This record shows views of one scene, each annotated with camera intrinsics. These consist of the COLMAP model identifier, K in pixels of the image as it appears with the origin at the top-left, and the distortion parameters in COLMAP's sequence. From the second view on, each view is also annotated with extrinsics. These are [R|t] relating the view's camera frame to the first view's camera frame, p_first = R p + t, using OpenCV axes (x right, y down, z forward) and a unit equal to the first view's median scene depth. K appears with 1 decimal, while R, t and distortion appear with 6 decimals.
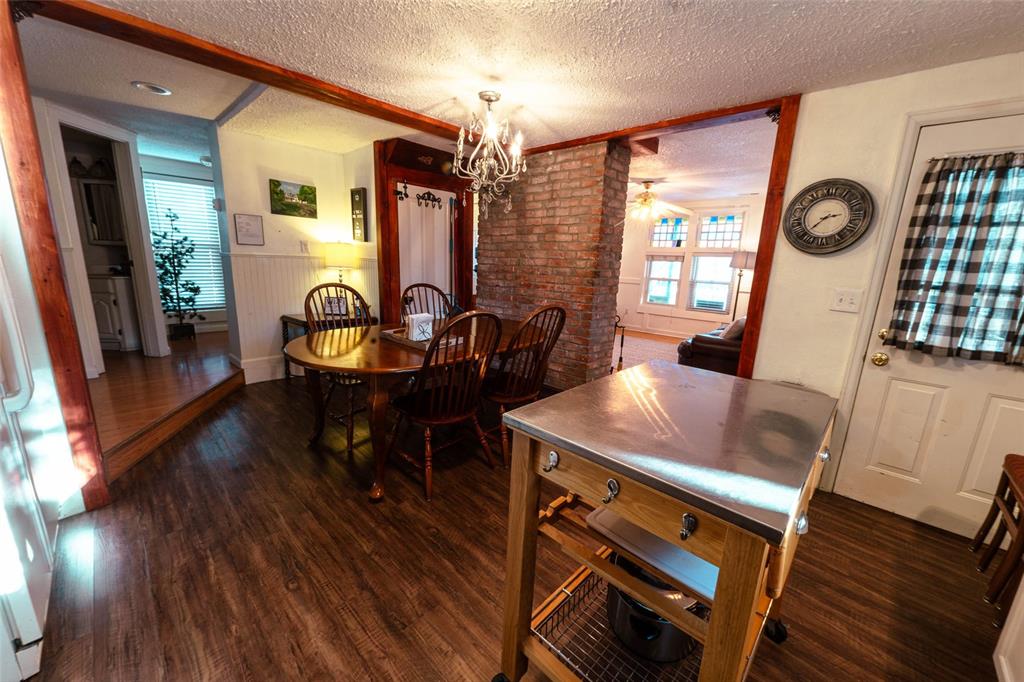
lens RADIAL K [[391.4, 0, 511.2], [0, 391.4, 343.2], [0, 0, 1]] dist [-0.007655, 0.000524]
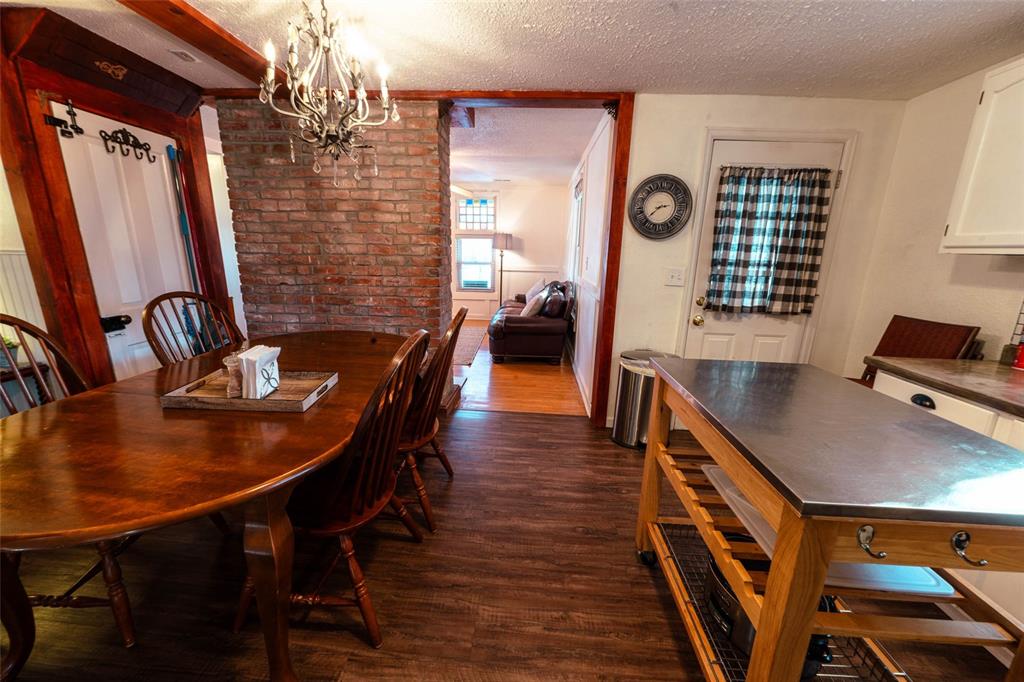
lens RADIAL K [[391.4, 0, 509.1], [0, 391.4, 344.5], [0, 0, 1]] dist [-0.007655, 0.000524]
pose [[0.760808, -0.174984, 0.624942, -0.221019], [0.142989, 0.984497, 0.101584, -0.062917], [-0.633029, 0.012073, 0.774034, 0.238633]]
